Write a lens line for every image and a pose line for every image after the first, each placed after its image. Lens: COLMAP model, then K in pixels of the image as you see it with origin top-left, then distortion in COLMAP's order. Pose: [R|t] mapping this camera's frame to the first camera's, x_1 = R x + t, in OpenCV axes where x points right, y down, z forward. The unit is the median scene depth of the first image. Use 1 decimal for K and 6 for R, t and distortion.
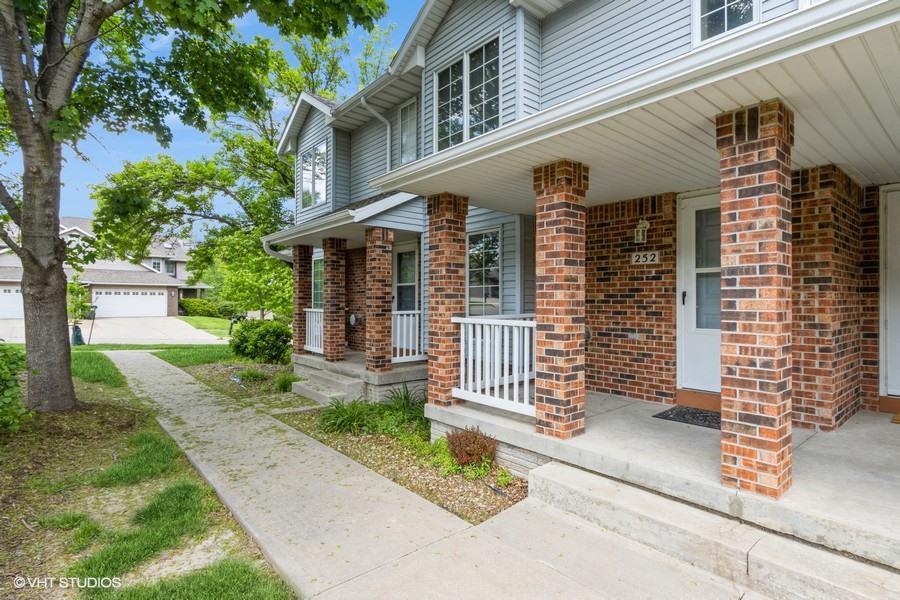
lens RADIAL K [[459.2, 0, 450.0], [0, 459.2, 300.0], [0, 0, 1]] dist [0.002116, 0.000231]
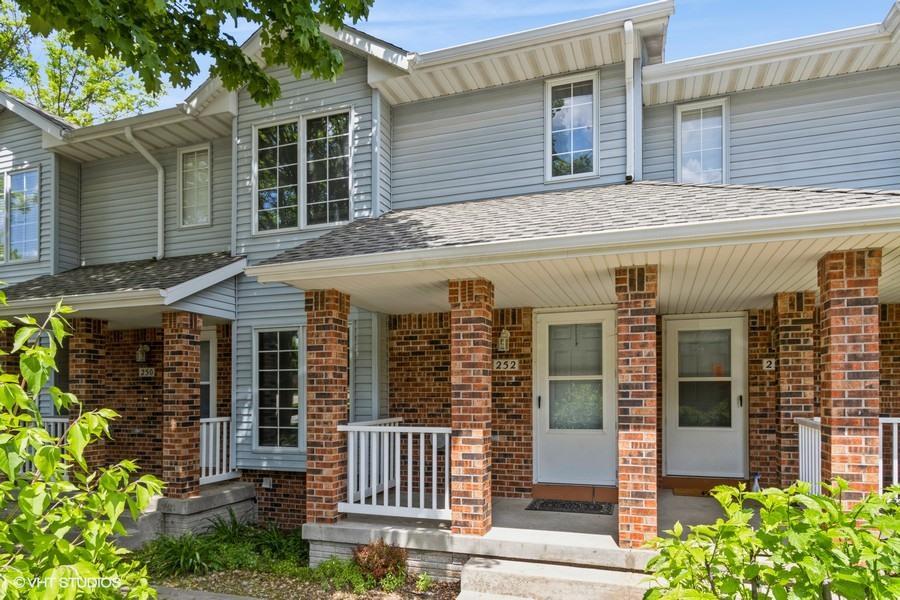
lens RADIAL K [[588.3, 0, 449.2], [0, 588.3, 395.6], [0, 0, 1]] dist [0.005262, 0.001027]
pose [[0.864053, -0.003610, 0.503388, -0.394686], [0.003719, 0.999993, 0.000787, -0.022141], [-0.503387, 0.001192, 0.864060, -0.126208]]
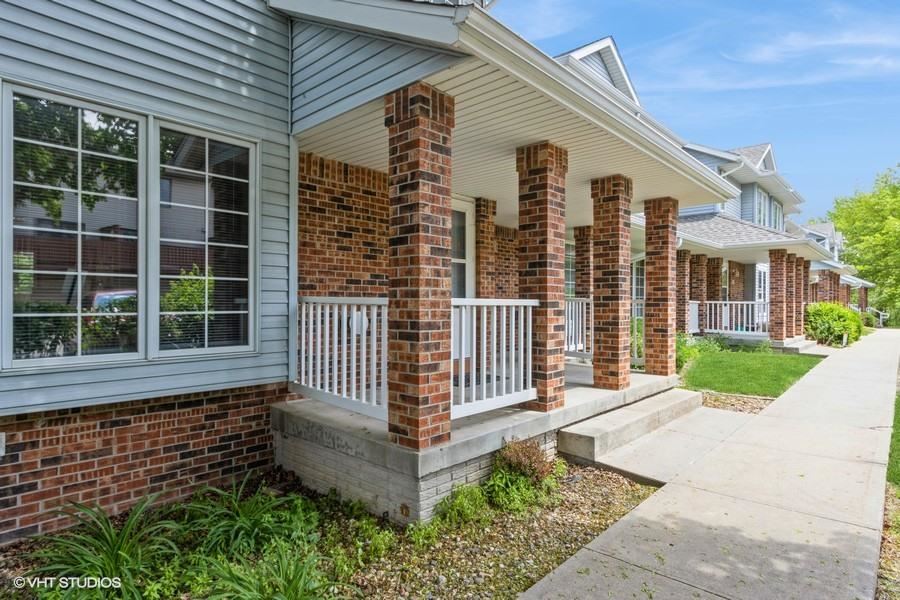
lens RADIAL K [[497.4, 0, 449.7], [0, 497.4, 307.9], [0, 0, 1]] dist [0.015745, 0.000021]
pose [[-0.129176, -0.011680, 0.991553, -0.676839], [-0.006467, 0.999919, 0.010936, 0.044381], [-0.991601, -0.005000, -0.129241, 1.079043]]
